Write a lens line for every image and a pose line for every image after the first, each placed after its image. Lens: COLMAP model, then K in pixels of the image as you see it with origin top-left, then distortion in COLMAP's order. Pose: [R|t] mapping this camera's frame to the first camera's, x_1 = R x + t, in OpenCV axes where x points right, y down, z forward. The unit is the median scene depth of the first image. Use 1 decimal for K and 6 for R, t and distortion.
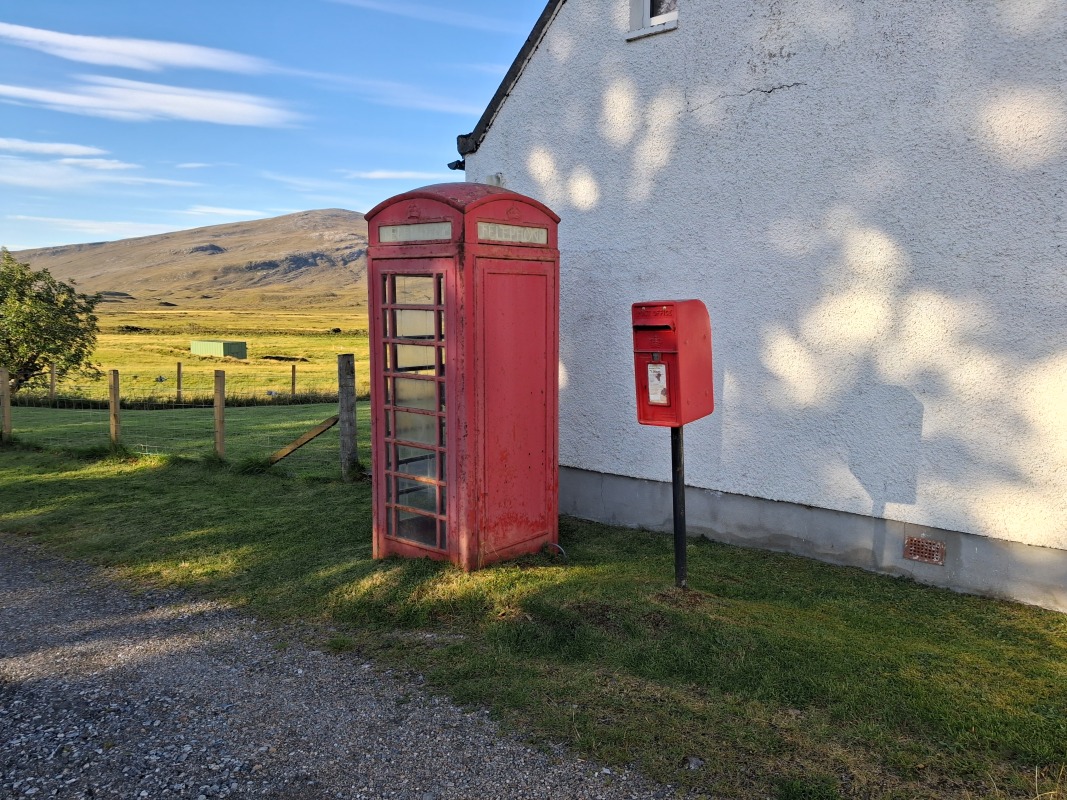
lens RADIAL K [[833.2, 0, 536.5], [0, 833.2, 387.8], [0, 0, 1]] dist [-0.002509, 0.005499]
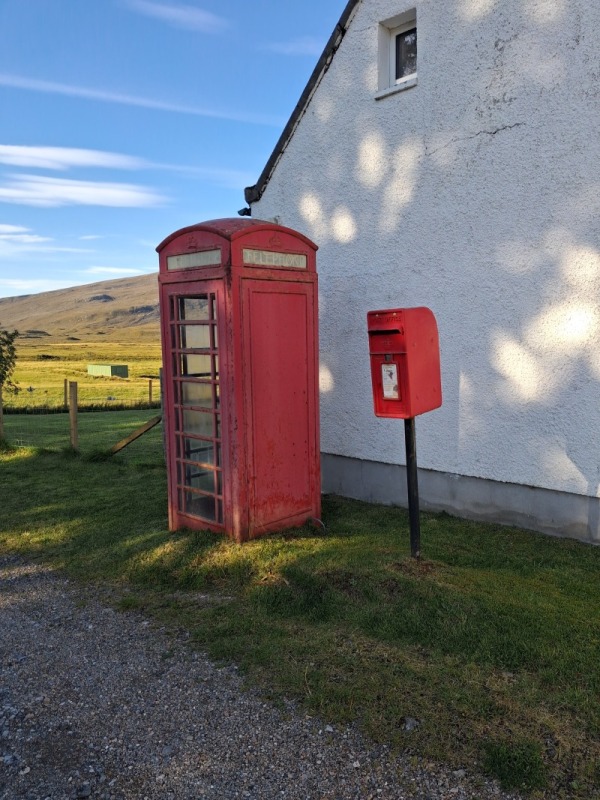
lens RADIAL K [[624.7, 0, 300.0], [0, 624.7, 400.0], [0, 0, 1]] dist [-0.002509, 0.005499]
pose [[0.997645, -0.011427, -0.067626, 0.065552], [0.011781, 0.999919, 0.004834, 0.012860], [0.067565, -0.005620, 0.997699, 0.109308]]
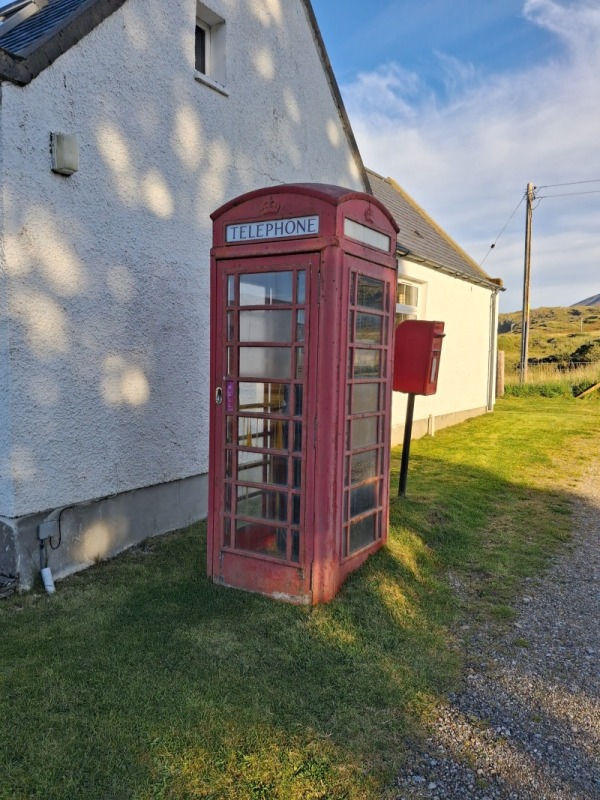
lens RADIAL K [[624.7, 0, 300.0], [0, 624.7, 400.0], [0, 0, 1]] dist [-0.002509, 0.005499]
pose [[-0.154329, -0.073019, 0.985318, -0.885740], [0.086914, 0.992396, 0.087157, -0.063674], [-0.984189, 0.099089, -0.146809, 1.207810]]
